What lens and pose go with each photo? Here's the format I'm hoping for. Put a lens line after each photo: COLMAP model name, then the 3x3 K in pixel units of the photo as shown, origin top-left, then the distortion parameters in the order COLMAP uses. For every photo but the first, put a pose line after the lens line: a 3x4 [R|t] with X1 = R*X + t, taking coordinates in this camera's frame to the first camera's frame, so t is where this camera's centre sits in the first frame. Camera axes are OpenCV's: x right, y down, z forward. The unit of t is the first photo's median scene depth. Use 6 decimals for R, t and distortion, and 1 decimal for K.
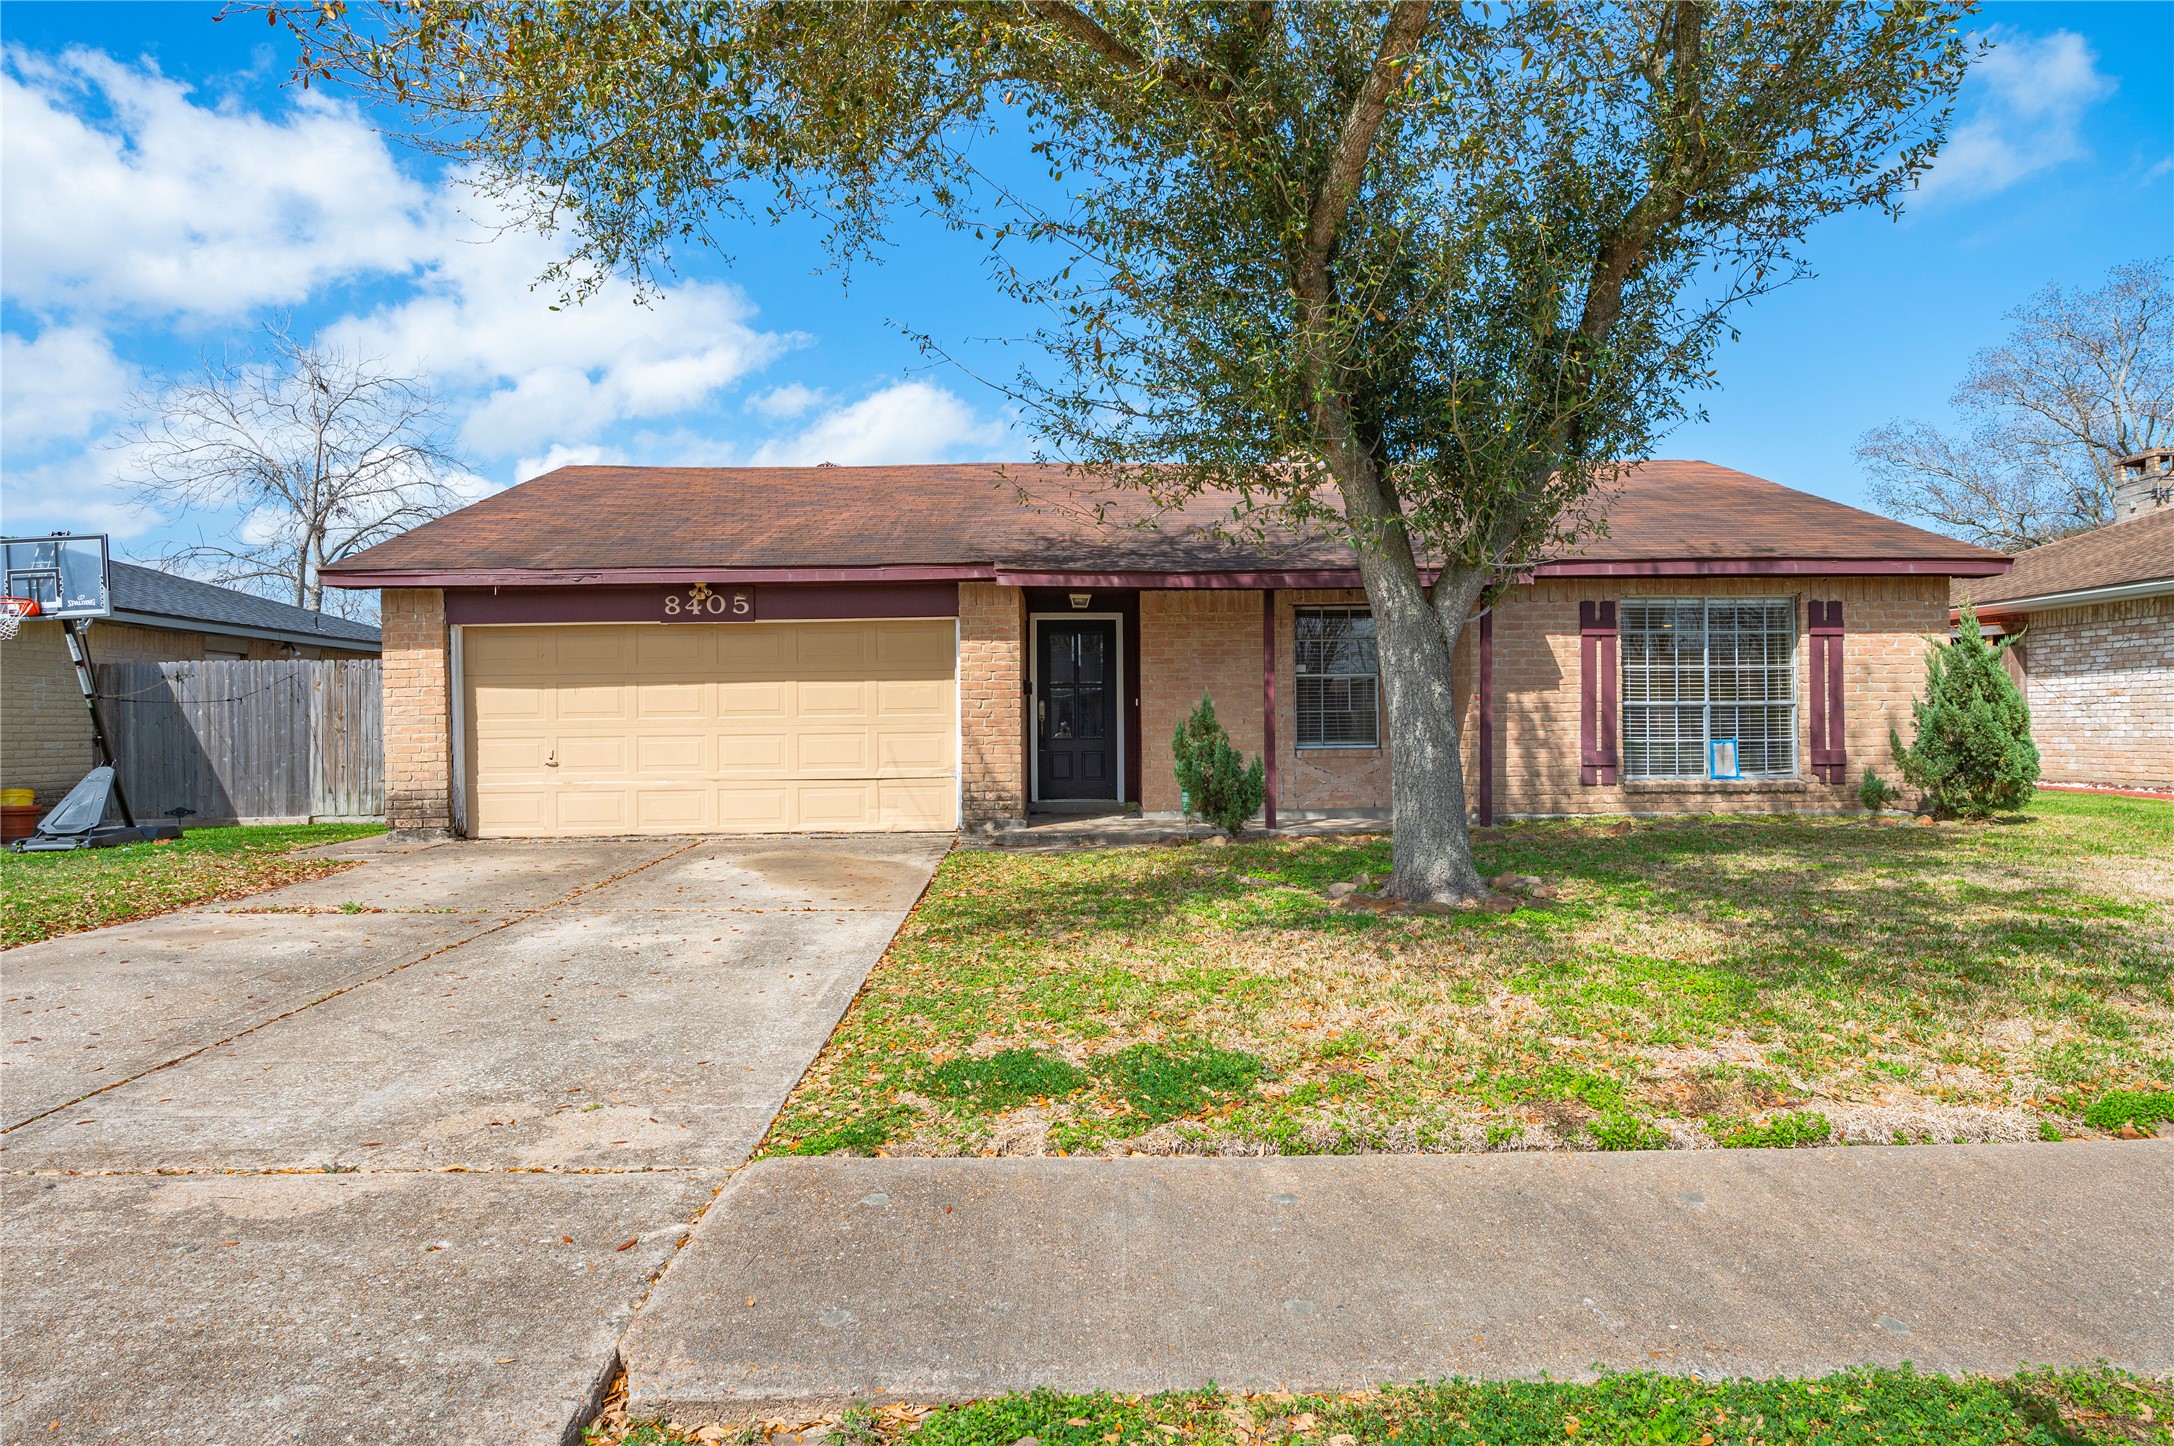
lens RADIAL K [[1277.1, 0, 1089.4], [0, 1277.1, 718.6], [0, 0, 1]] dist [-0.009314, -0.000818]
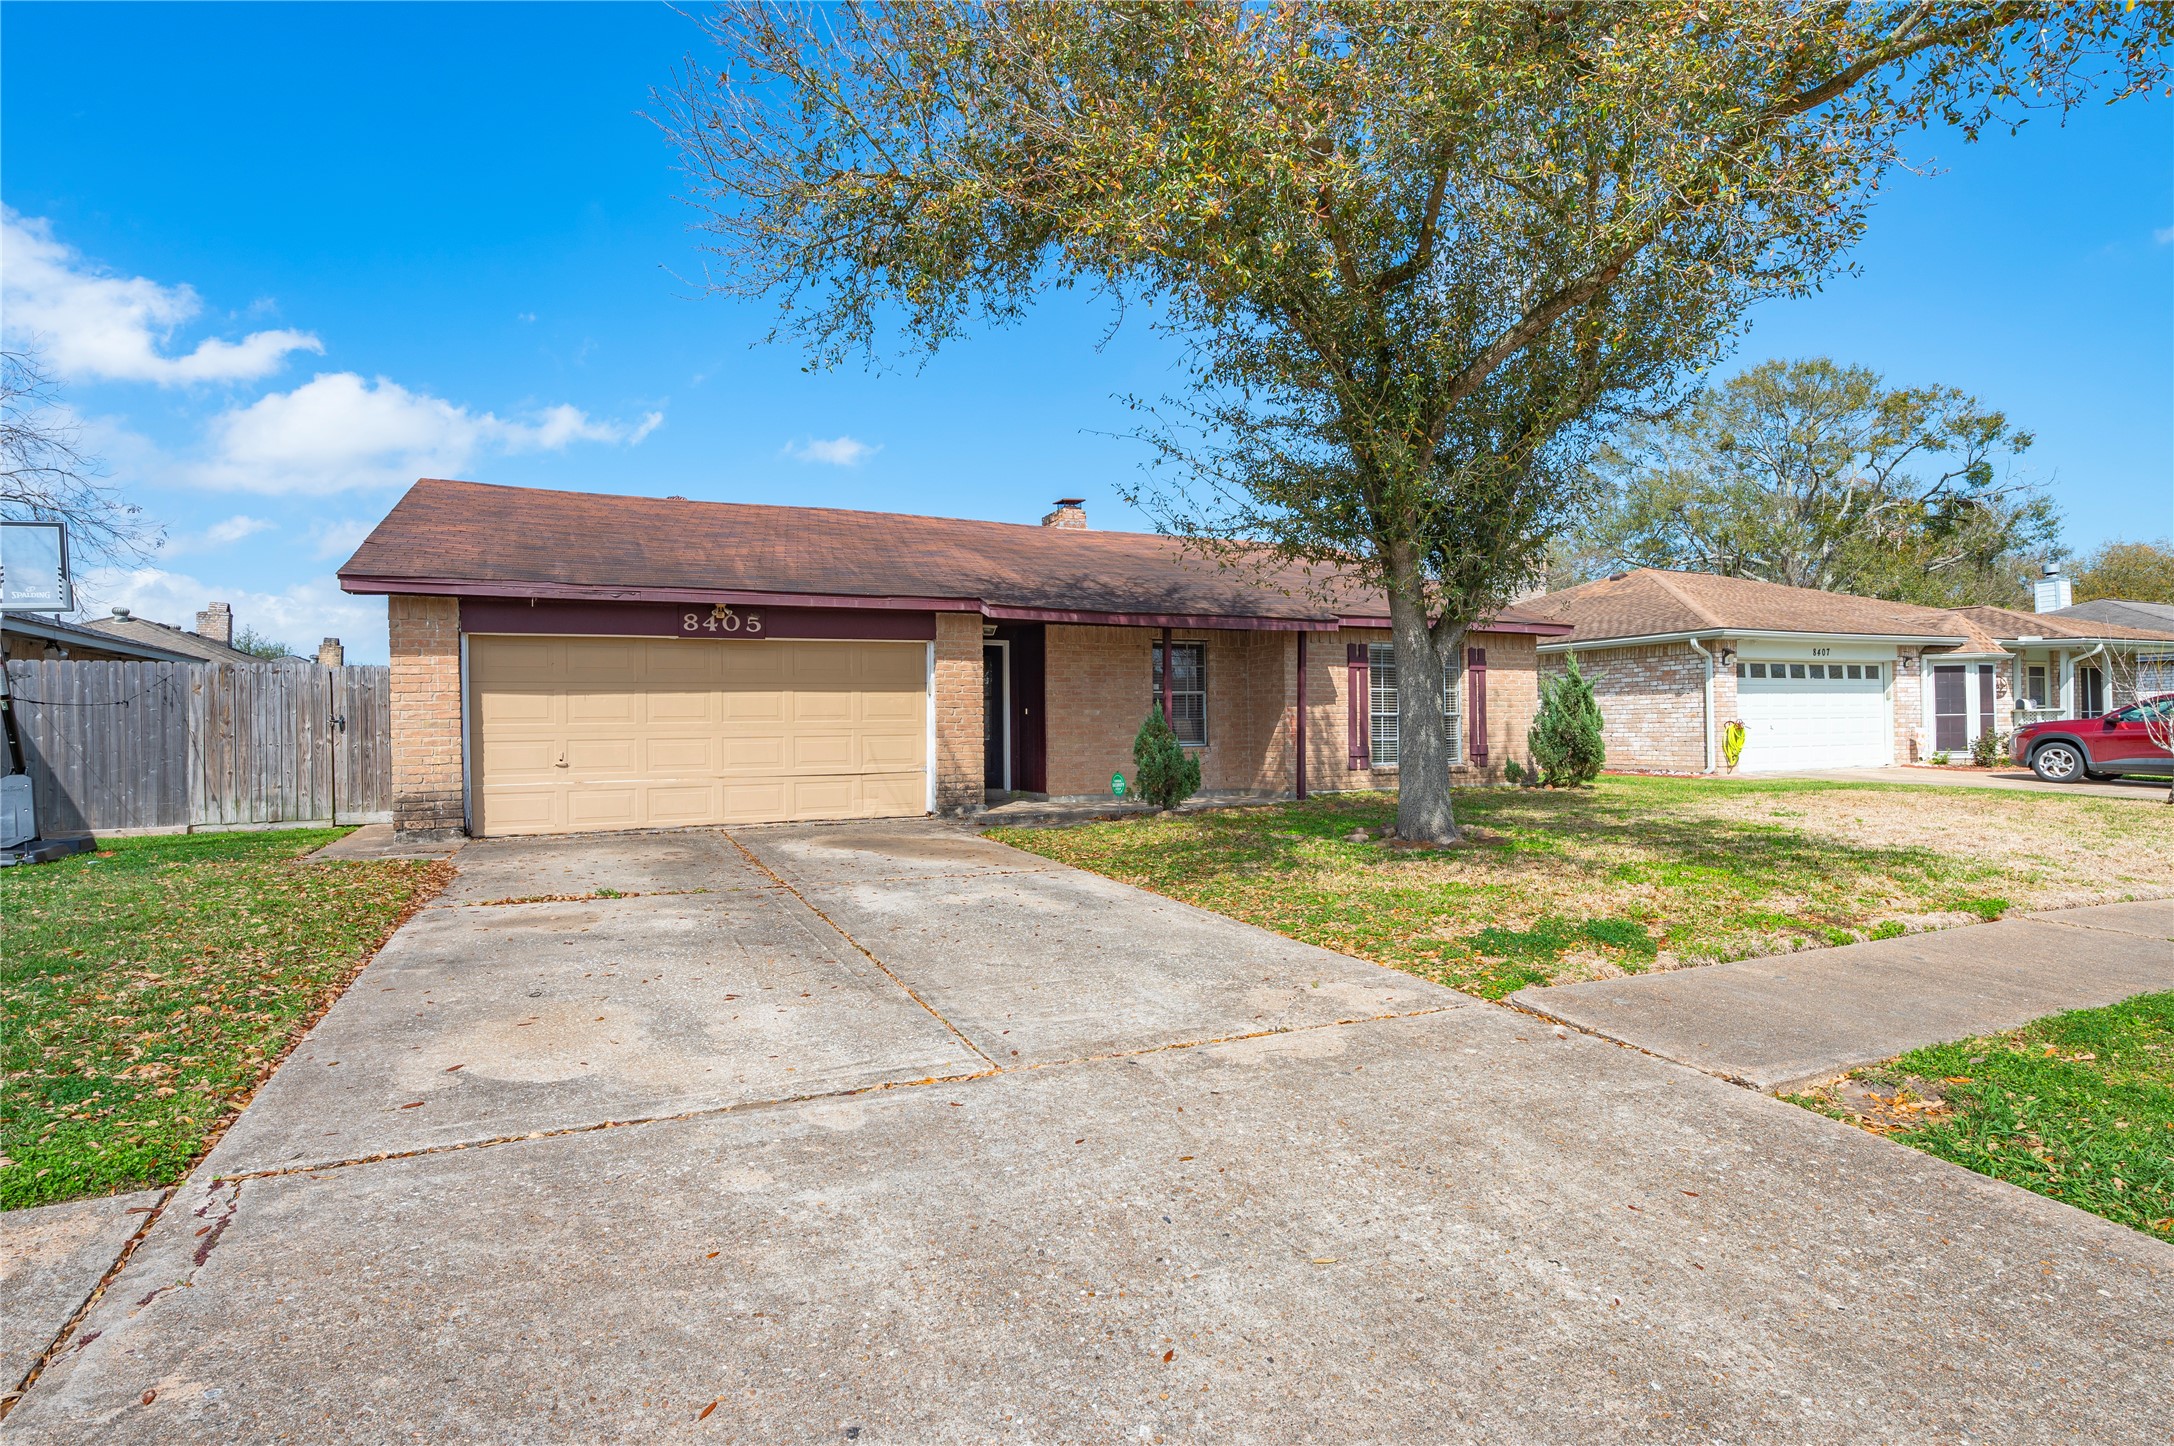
lens RADIAL K [[1077.3, 0, 1079.9], [0, 1077.3, 726.7], [0, 0, 1]] dist [-0.008007, -0.000705]
pose [[0.919016, 0.000846, 0.394219, -0.376992], [0.000113, 0.999997, -0.002409, 0.005325], [-0.394220, 0.002259, 0.919013, -0.005308]]
